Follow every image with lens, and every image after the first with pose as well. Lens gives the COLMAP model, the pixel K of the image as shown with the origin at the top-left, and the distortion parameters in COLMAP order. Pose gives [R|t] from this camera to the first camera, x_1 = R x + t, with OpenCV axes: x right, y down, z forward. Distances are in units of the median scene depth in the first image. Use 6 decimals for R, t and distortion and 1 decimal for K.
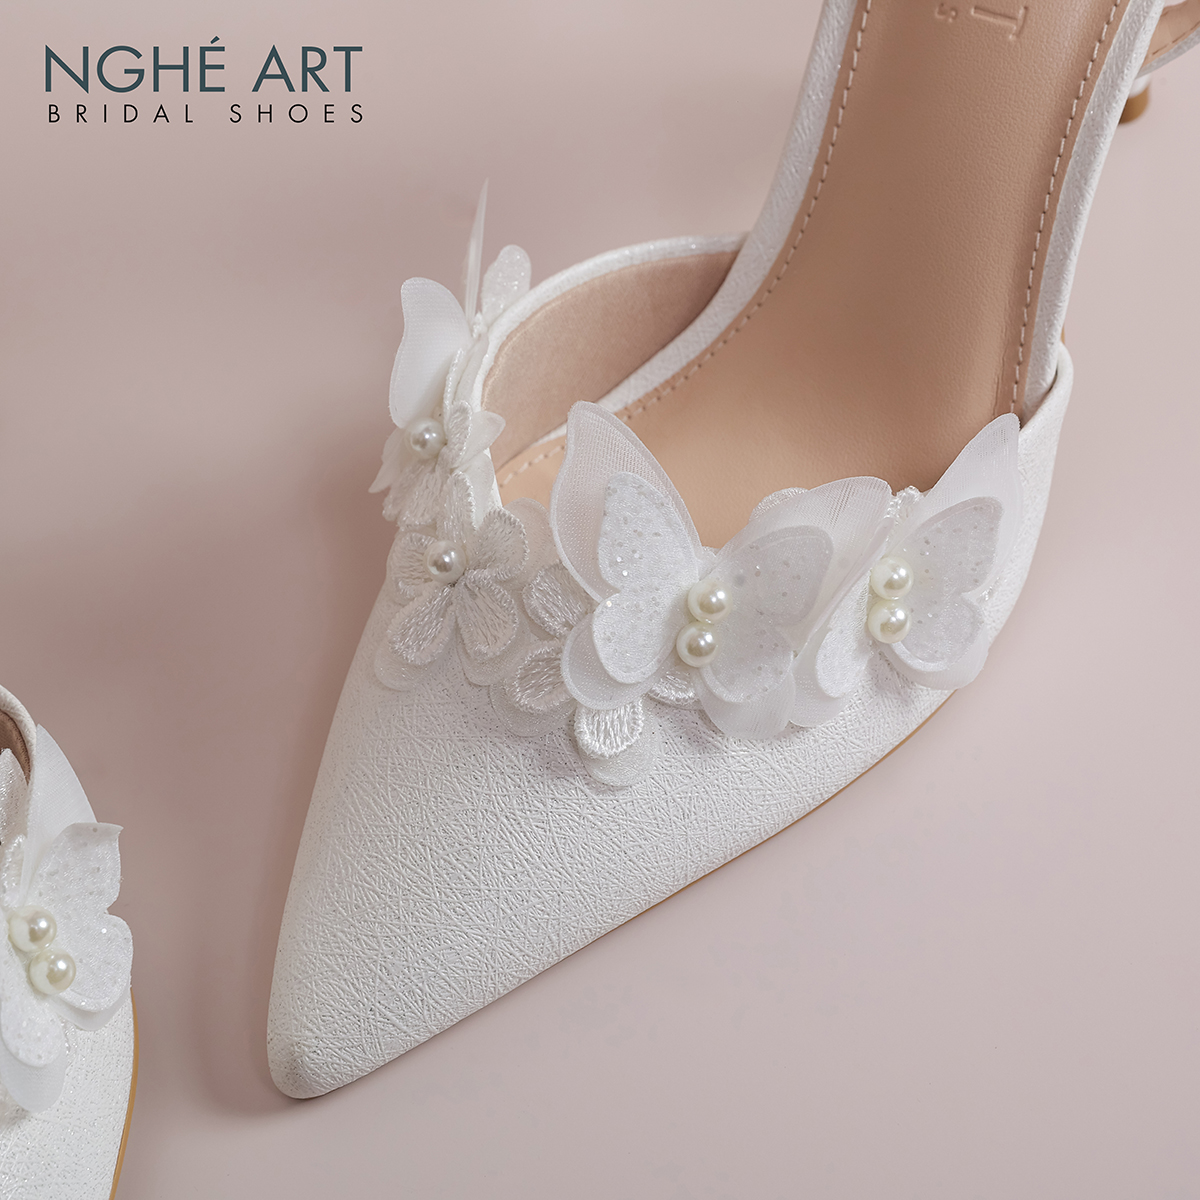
lens RADIAL K [[3217.8, 0, 600.0], [0, 3217.8, 600.0], [0, 0, 1]] dist [-0.293645, 4.370705]
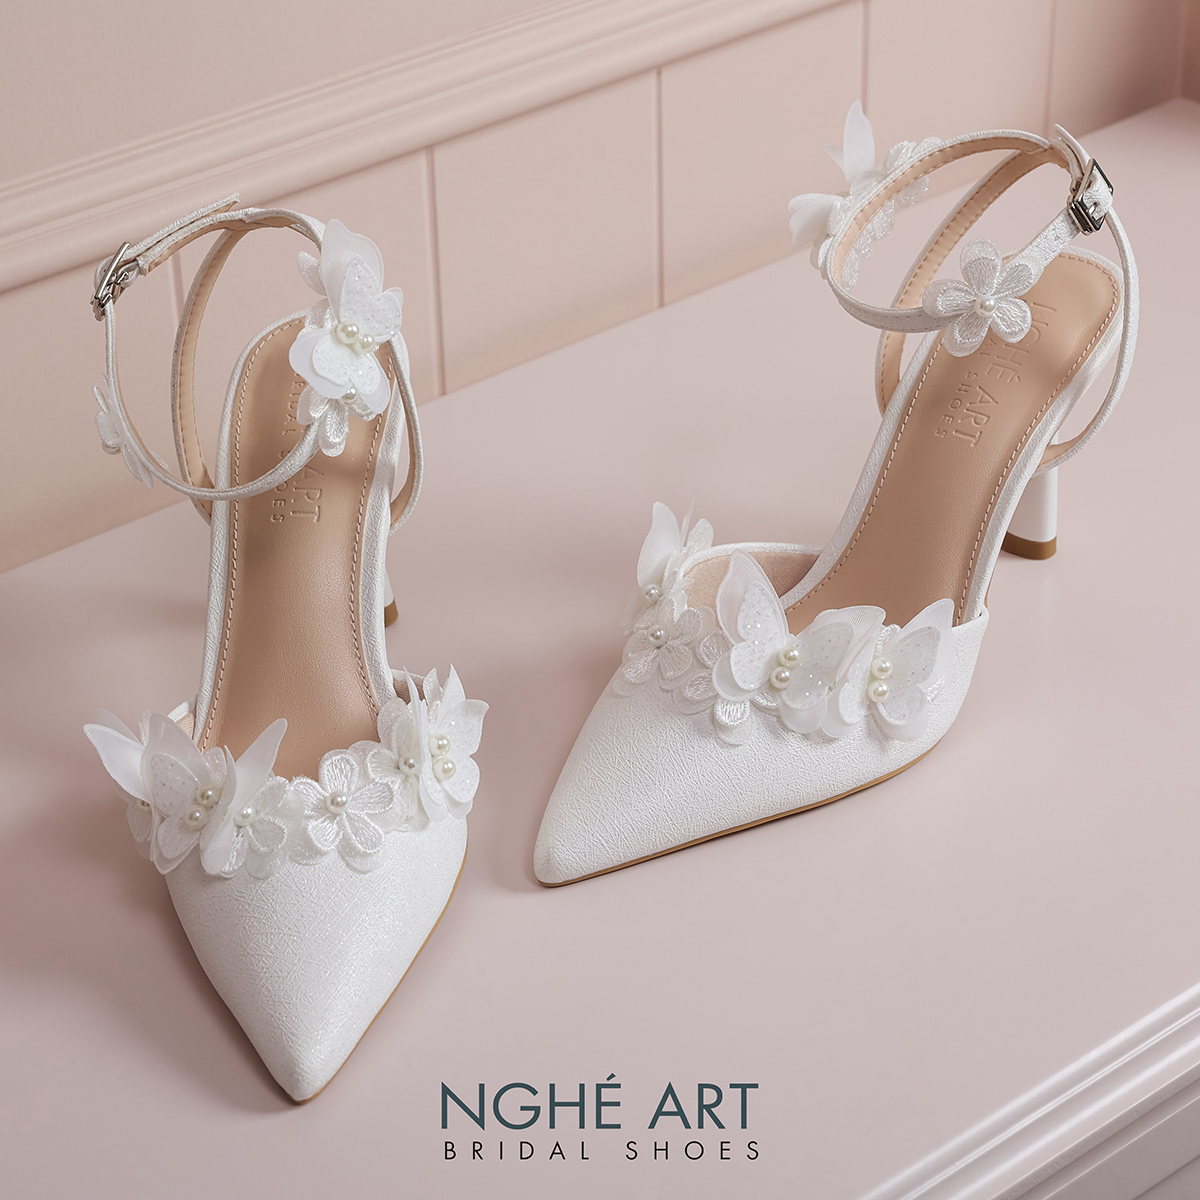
lens RADIAL K [[3217.8, 0, 600.0], [0, 3217.8, 600.0], [0, 0, 1]] dist [-0.293645, 4.370705]
pose [[0.991305, 0.123876, -0.044378, 0.001703], [-0.131570, 0.938246, -0.319975, 0.607654], [0.002000, 0.323032, 0.946386, -0.879089]]
